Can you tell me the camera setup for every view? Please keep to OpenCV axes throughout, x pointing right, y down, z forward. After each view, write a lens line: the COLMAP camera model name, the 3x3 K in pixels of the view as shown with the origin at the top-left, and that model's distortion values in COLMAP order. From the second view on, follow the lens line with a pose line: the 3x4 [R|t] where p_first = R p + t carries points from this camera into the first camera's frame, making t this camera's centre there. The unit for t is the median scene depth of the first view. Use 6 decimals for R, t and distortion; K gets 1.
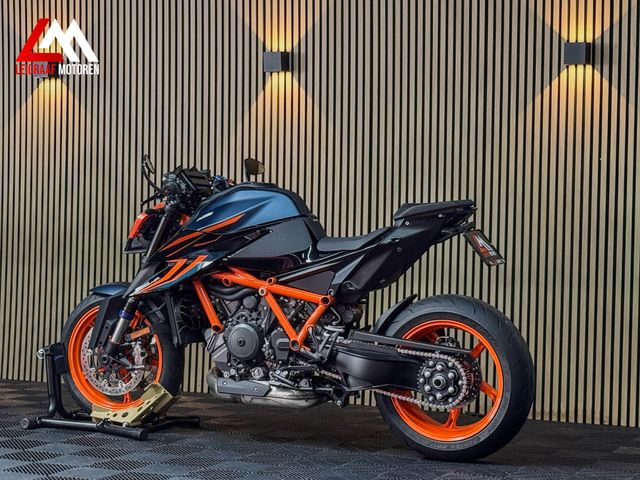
lens RADIAL K [[1389.3, 0, 320.0], [0, 1389.3, 240.0], [0, 0, 1]] dist [0.085053, 0.333178]
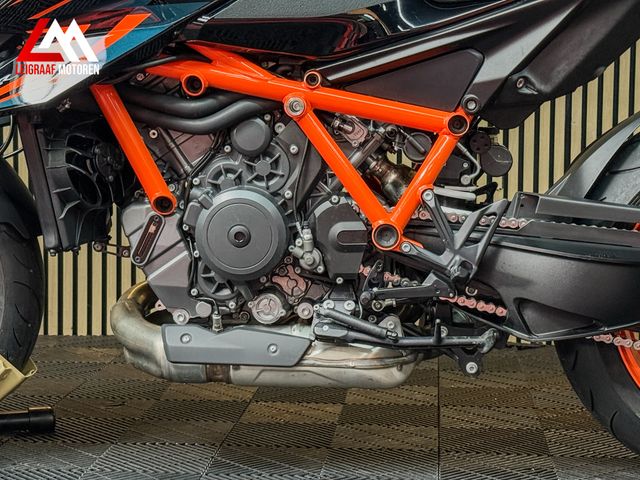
lens RADIAL K [[1389.3, 0, 320.0], [0, 1389.3, 240.0], [0, 0, 1]] dist [0.085053, 0.333178]
pose [[0.939047, -0.049144, 0.340259, -0.170433], [0.018267, 0.995465, 0.093362, 0.037953], [-0.343304, -0.081455, 0.935686, 0.619367]]
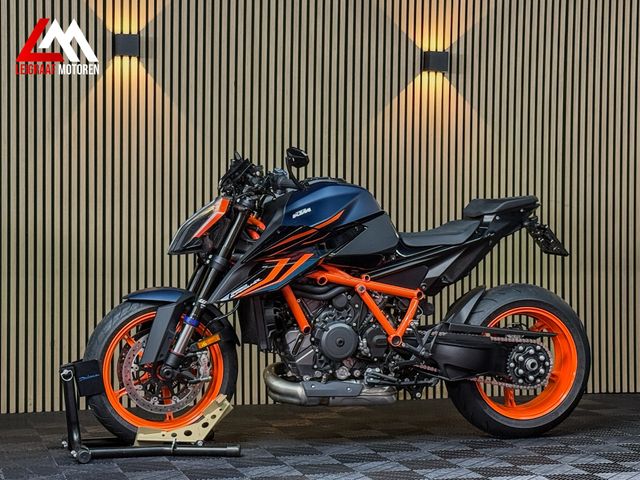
lens RADIAL K [[1386.9, 0, 331.2], [0, 1386.9, 241.5], [0, 0, 1]] dist [0.098018, 0.219063]
pose [[0.751299, -0.020627, 0.659640, -0.698891], [0.015795, 0.999787, 0.013273, -0.009690], [-0.659773, 0.000447, 0.751465, 0.275753]]
